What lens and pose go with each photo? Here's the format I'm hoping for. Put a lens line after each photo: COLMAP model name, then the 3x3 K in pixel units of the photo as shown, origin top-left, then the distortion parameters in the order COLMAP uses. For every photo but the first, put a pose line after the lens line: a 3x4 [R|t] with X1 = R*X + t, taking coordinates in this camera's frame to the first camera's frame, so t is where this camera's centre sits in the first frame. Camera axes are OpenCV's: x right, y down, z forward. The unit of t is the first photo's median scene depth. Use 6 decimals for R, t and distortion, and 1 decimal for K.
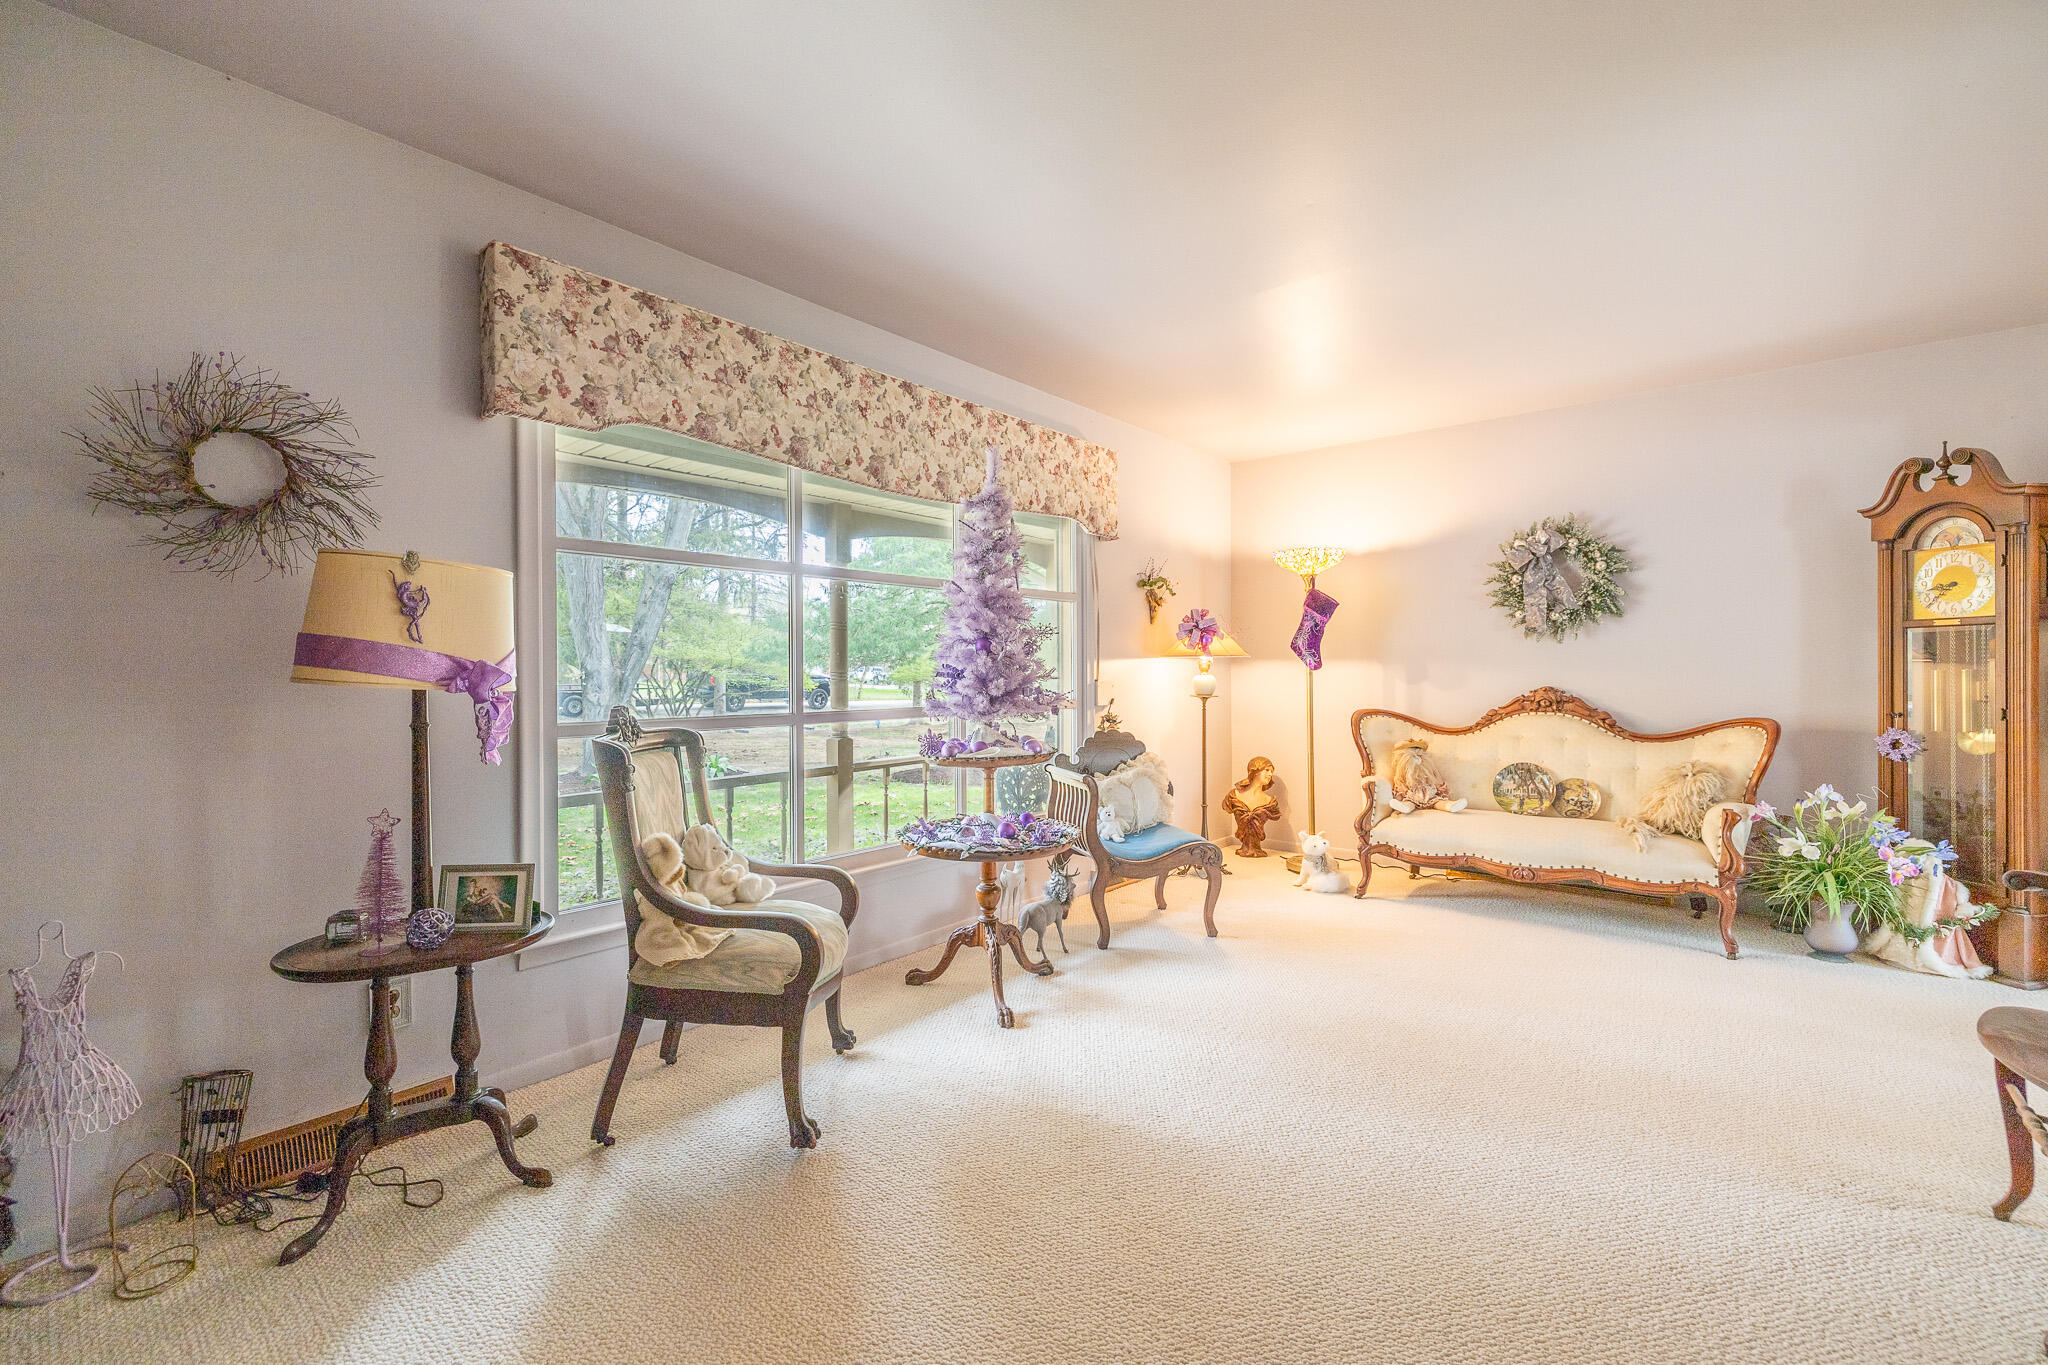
lens RADIAL K [[869.2, 0, 1022.9], [0, 869.2, 679.4], [0, 0, 1]] dist [-0.001380, -0.000784]
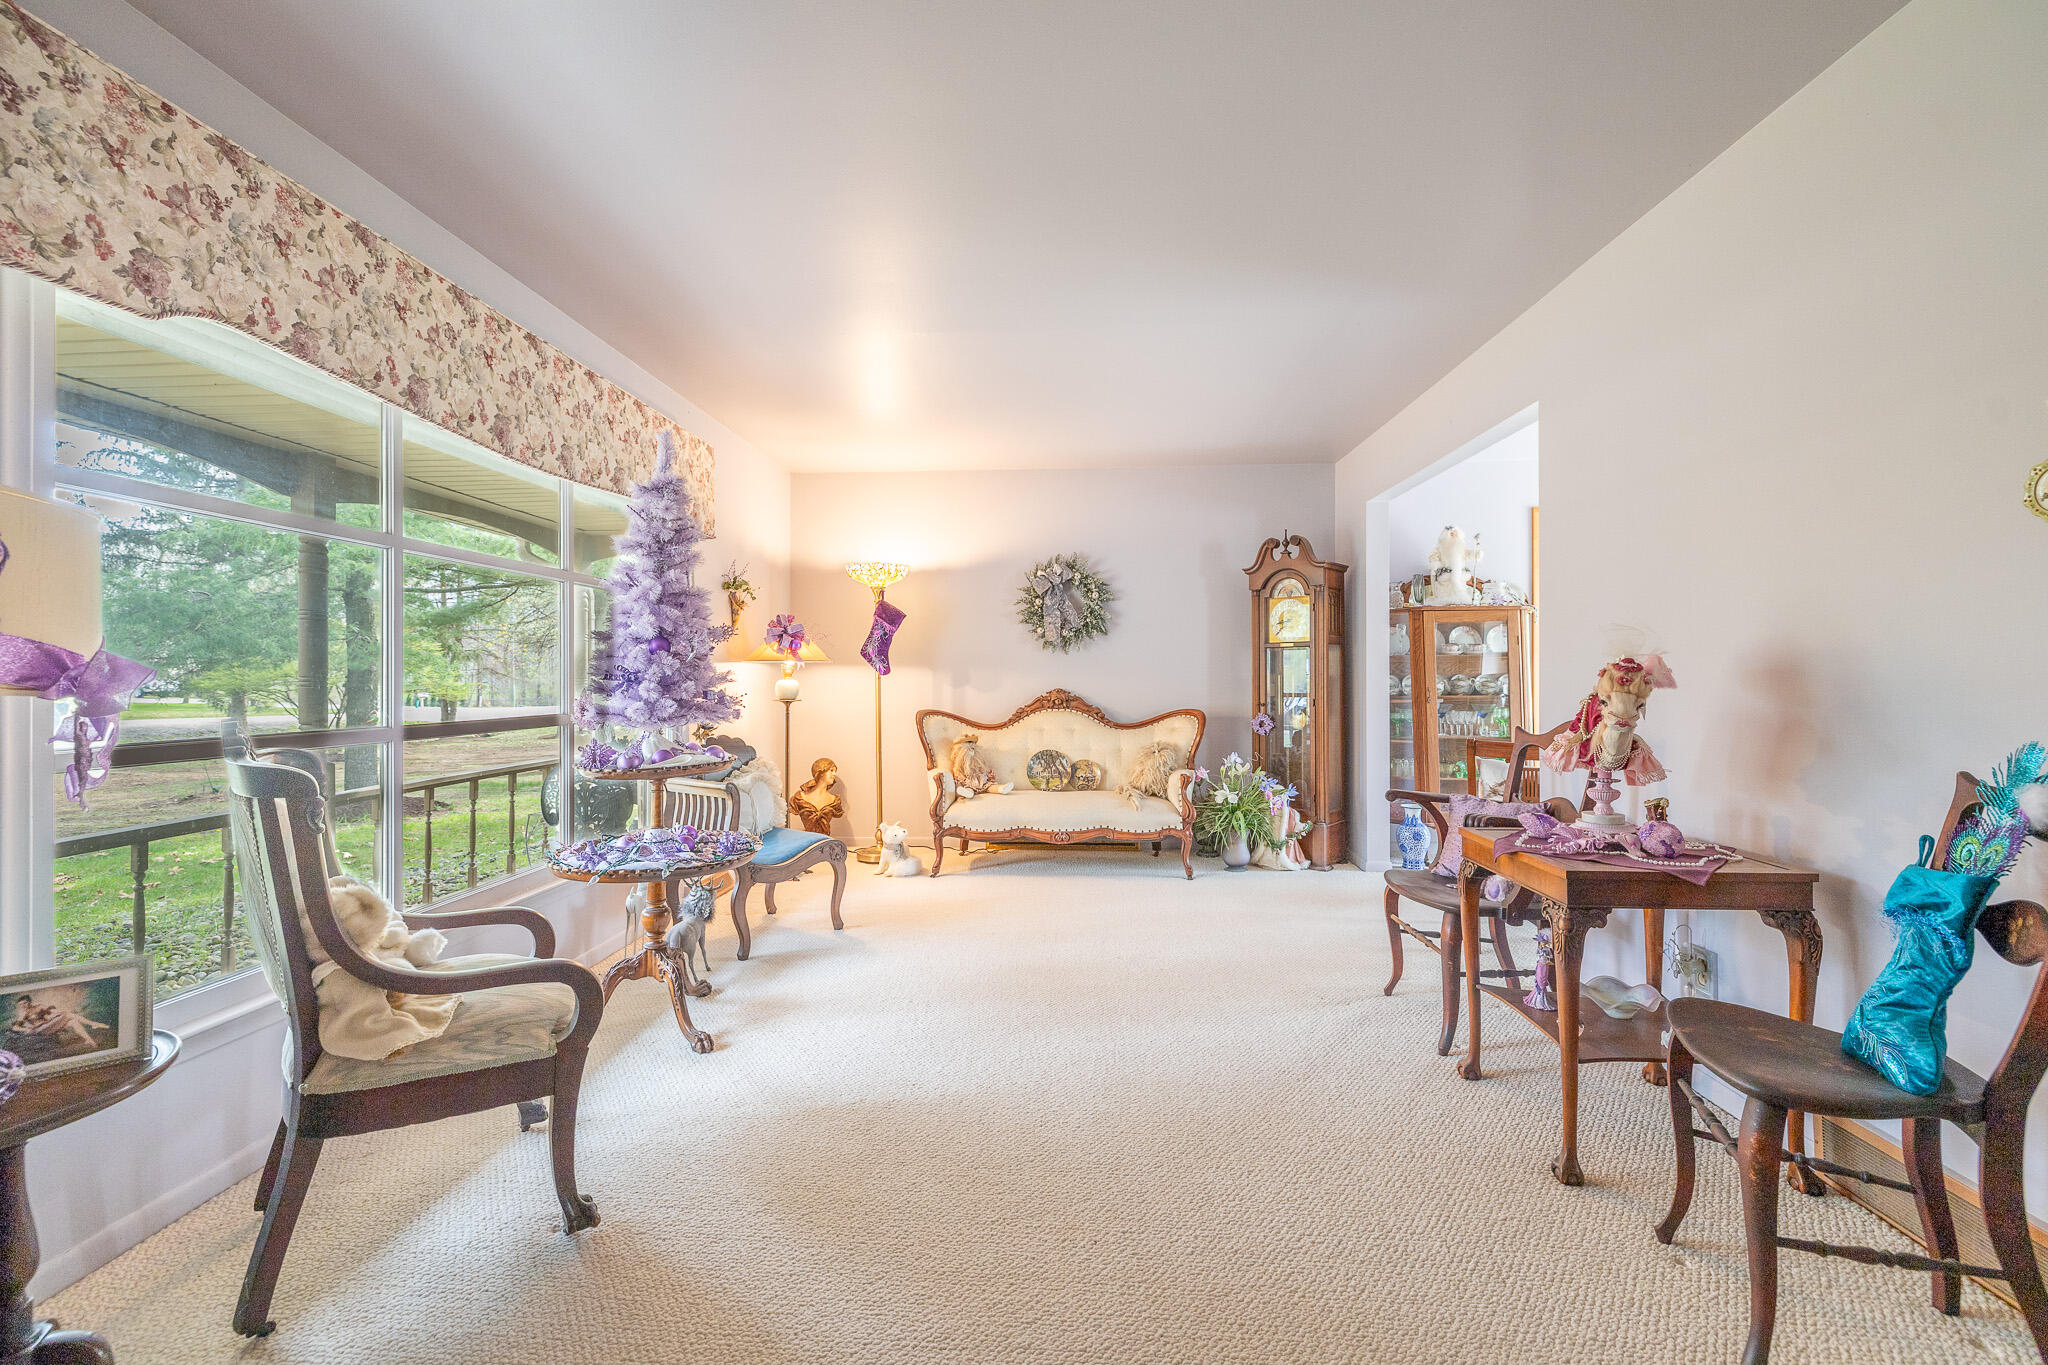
lens RADIAL K [[869.2, 0, 1023.0], [0, 869.2, 676.9], [0, 0, 1]] dist [-0.001380, -0.000784]
pose [[0.797859, 0.001546, 0.602842, -0.263448], [0.005494, 0.999937, -0.009835, 0.004864], [-0.602819, 0.011159, 0.797800, 0.033994]]
